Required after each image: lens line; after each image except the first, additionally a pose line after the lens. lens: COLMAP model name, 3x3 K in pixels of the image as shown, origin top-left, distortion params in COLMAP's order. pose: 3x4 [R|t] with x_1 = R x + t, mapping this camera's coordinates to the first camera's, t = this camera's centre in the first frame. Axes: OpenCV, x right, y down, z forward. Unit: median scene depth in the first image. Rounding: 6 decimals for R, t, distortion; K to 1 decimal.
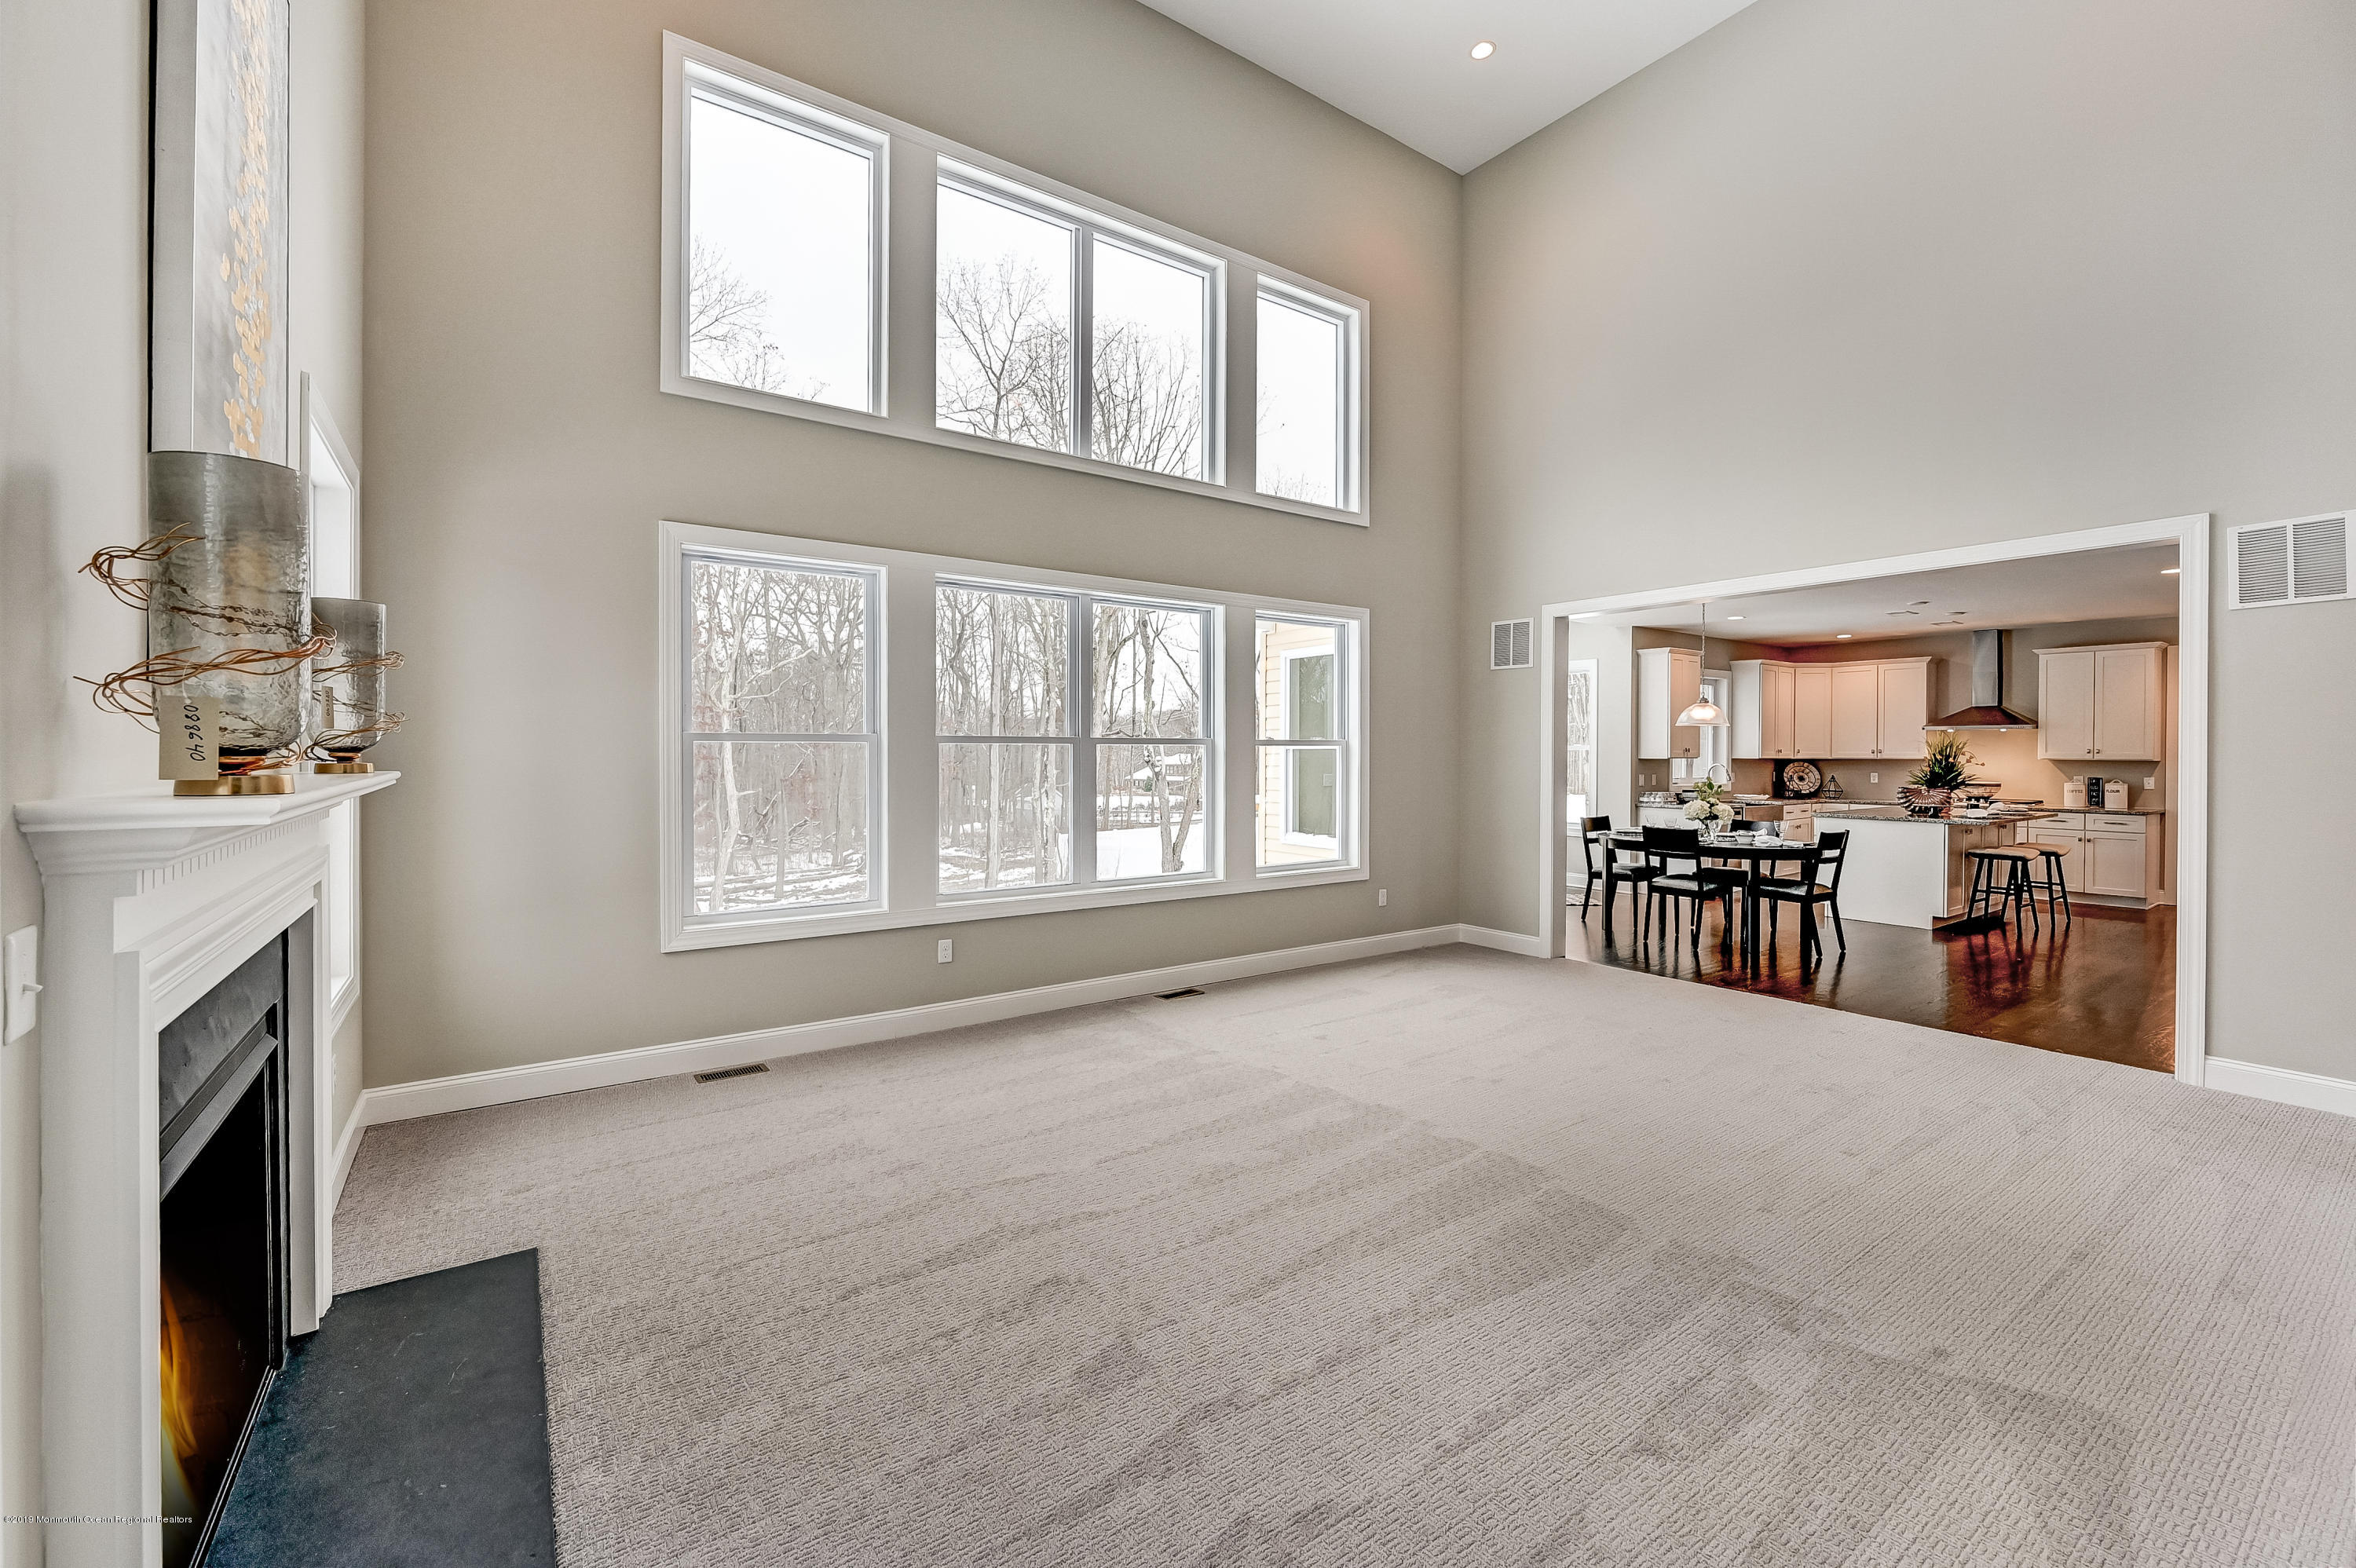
lens RADIAL K [[959.1, 0, 1169.9], [0, 959.1, 760.3], [0, 0, 1]] dist [-0.002653, -0.000058]
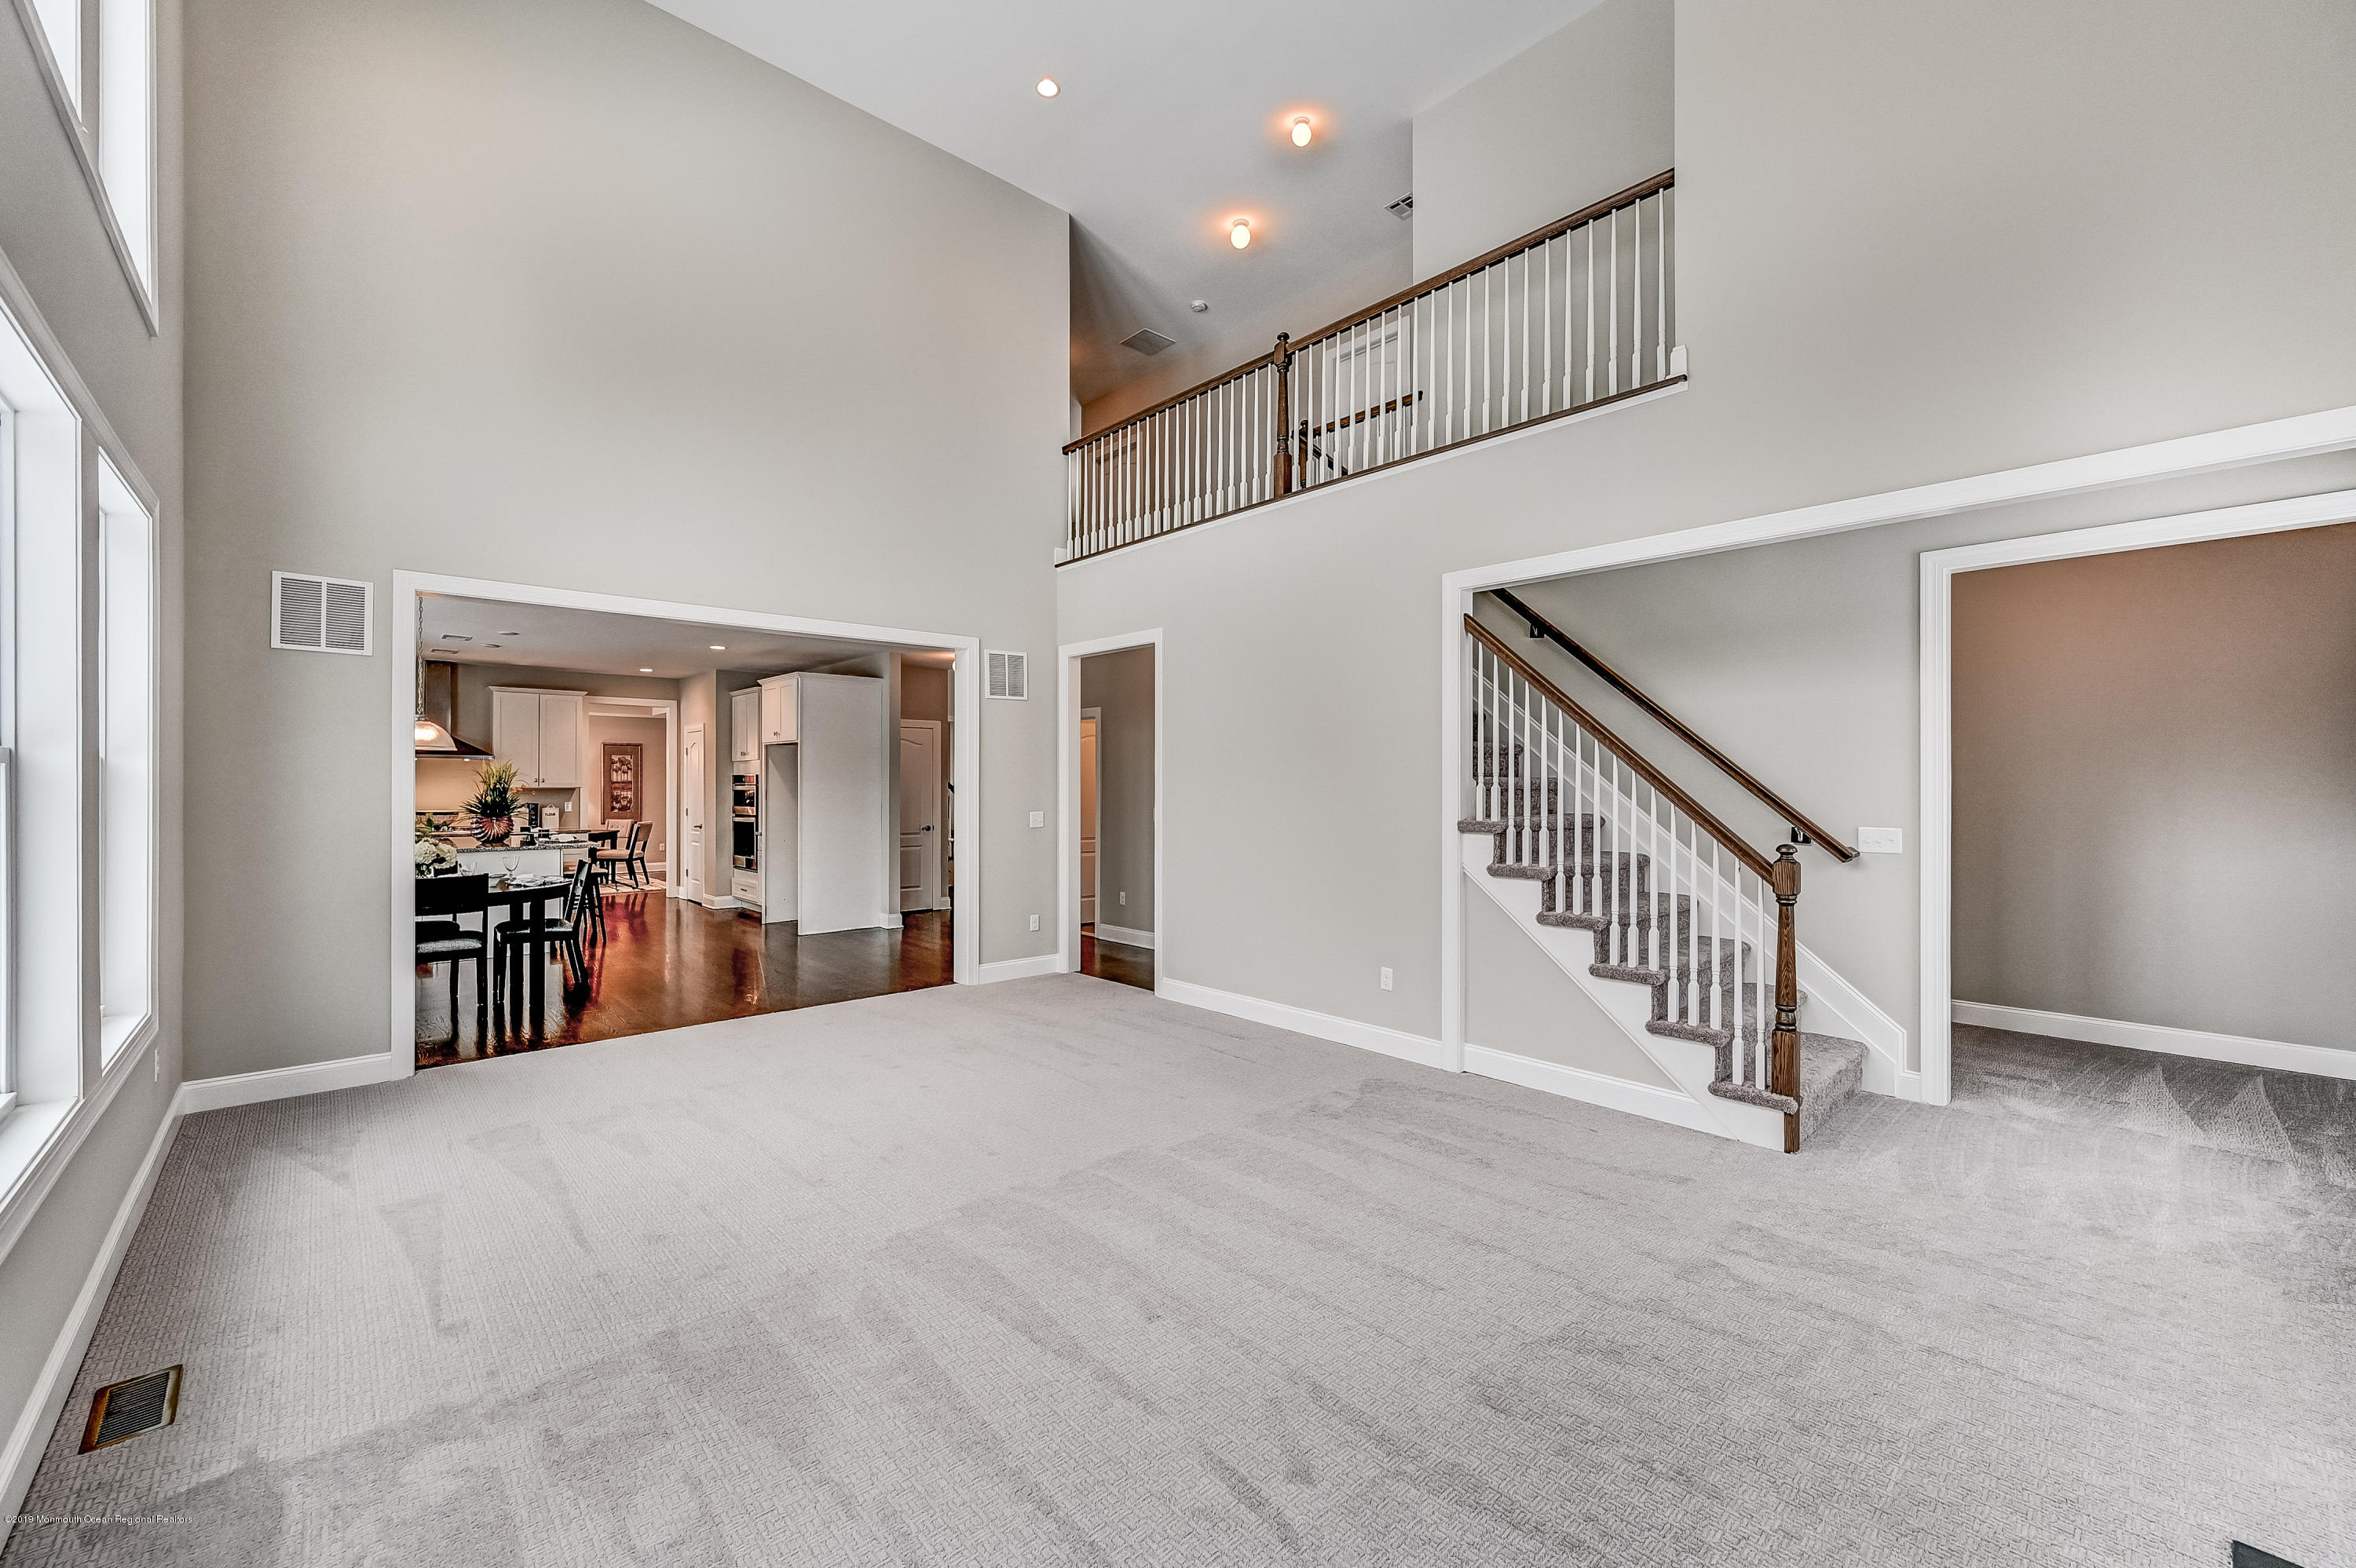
lens RADIAL K [[952.2, 0, 1164.8], [0, 952.2, 782.0], [0, 0, 1]] dist [-0.001494, 0.000210]
pose [[-0.123479, -0.000424, 0.992347, -0.365425], [0.006576, 0.999978, 0.001245, -0.005387], [-0.992325, 0.006680, -0.123474, 0.543399]]
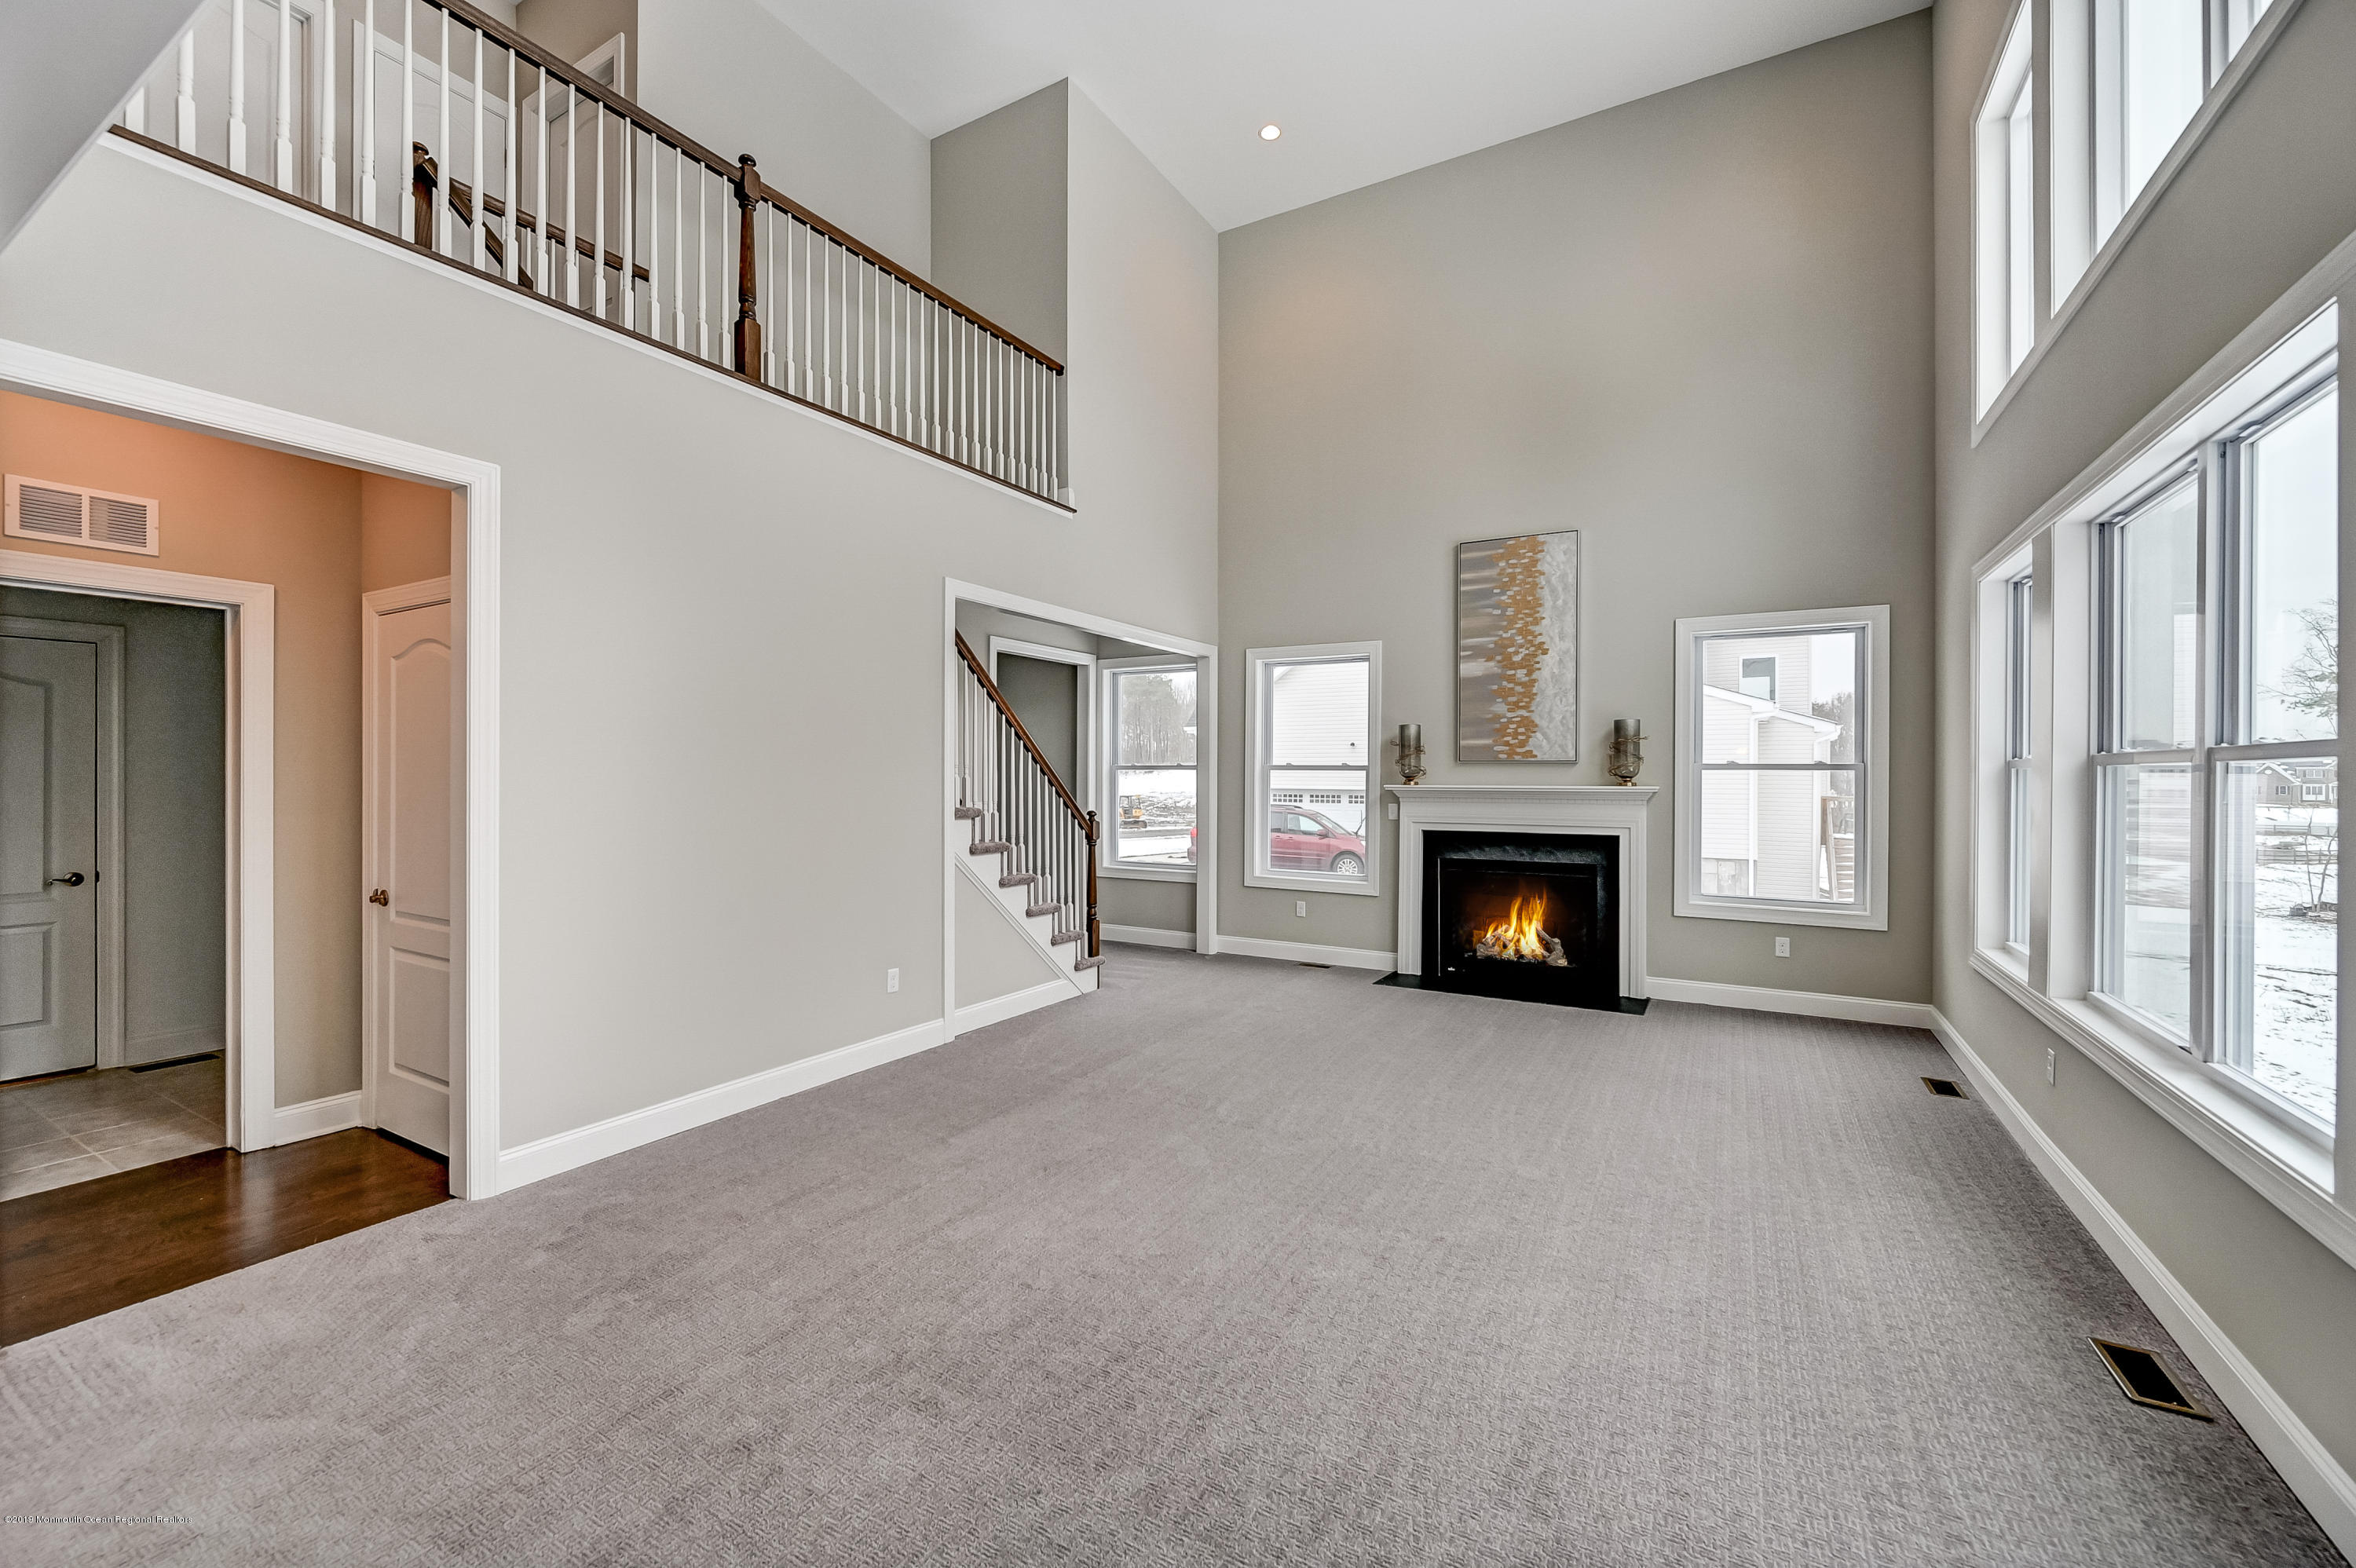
lens RADIAL K [[952.2, 0, 1164.8], [0, 952.2, 782.0], [0, 0, 1]] dist [-0.001494, 0.000210]
pose [[-0.912706, -0.002680, -0.408609, 0.479998], [-0.006160, 0.999955, 0.007202, -0.002420], [0.408571, 0.009091, -0.912681, 1.018131]]
